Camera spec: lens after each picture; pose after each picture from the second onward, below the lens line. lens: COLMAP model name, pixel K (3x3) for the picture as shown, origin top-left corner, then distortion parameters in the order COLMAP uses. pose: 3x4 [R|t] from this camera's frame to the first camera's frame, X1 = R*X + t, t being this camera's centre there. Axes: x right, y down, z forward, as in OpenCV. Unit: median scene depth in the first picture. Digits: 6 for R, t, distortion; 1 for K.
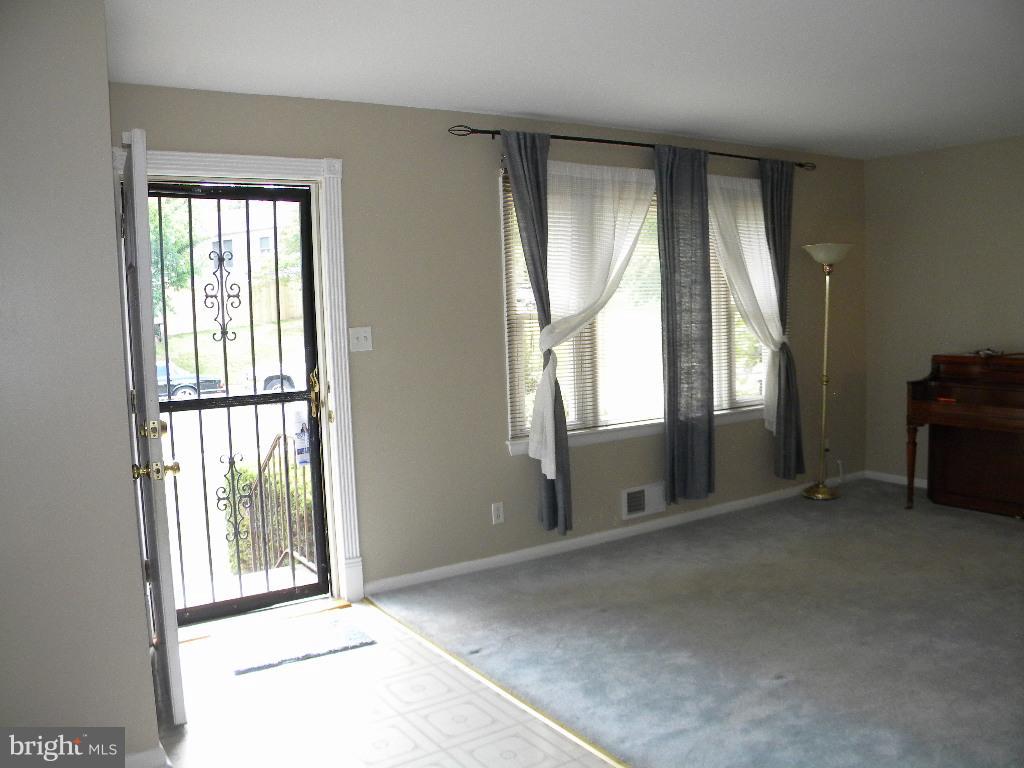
lens RADIAL K [[871.6, 0, 503.4], [0, 871.6, 387.1], [0, 0, 1]] dist [-0.189529, 0.172312]
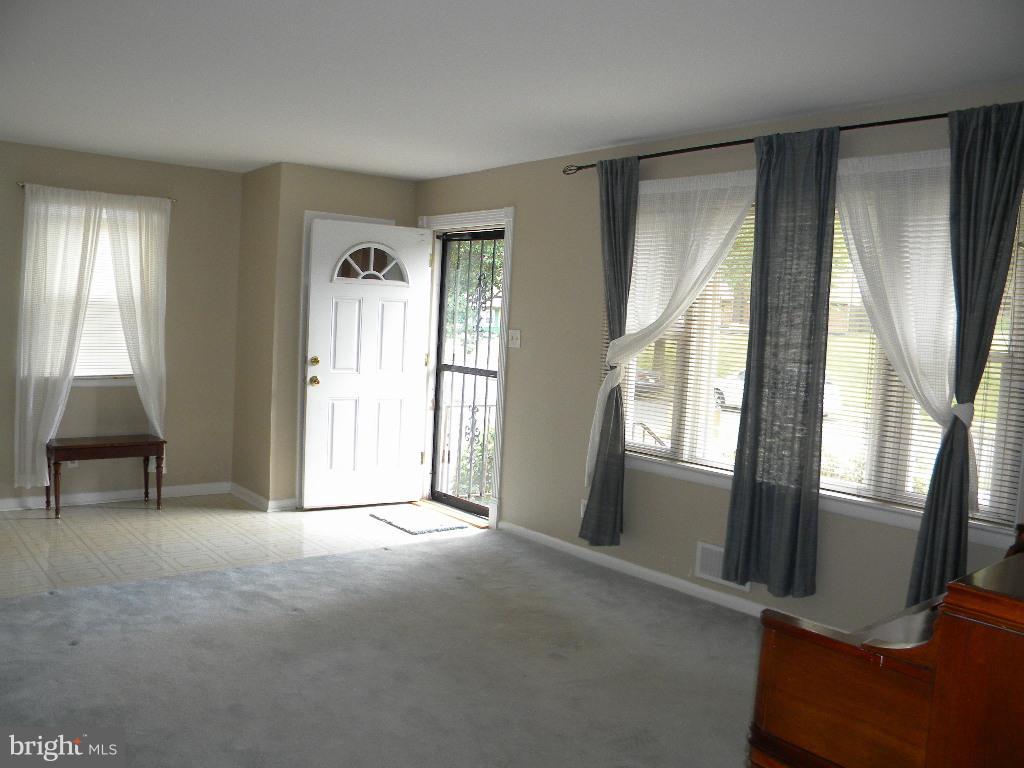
lens RADIAL K [[871.6, 0, 503.4], [0, 871.6, 387.1], [0, 0, 1]] dist [-0.189529, 0.172312]
pose [[0.093567, 0.111576, -0.989341, 1.010946], [-0.150096, 0.983924, 0.096770, -0.093791], [0.984234, 0.139442, 0.108810, 0.725398]]
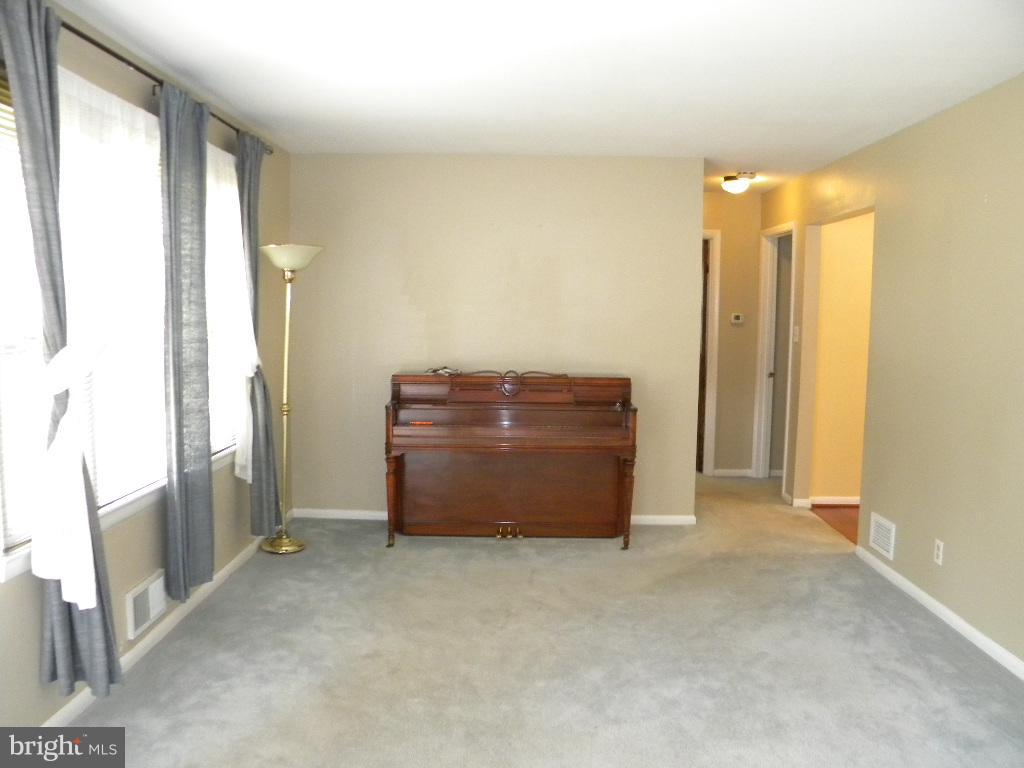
lens RADIAL K [[871.6, 0, 503.4], [0, 871.6, 387.1], [0, 0, 1]] dist [-0.189529, 0.172312]
pose [[0.568682, -0.038881, 0.821638, -0.224894], [0.053605, 0.998511, 0.010149, -0.031693], [-0.820809, 0.038273, 0.569920, 0.407908]]
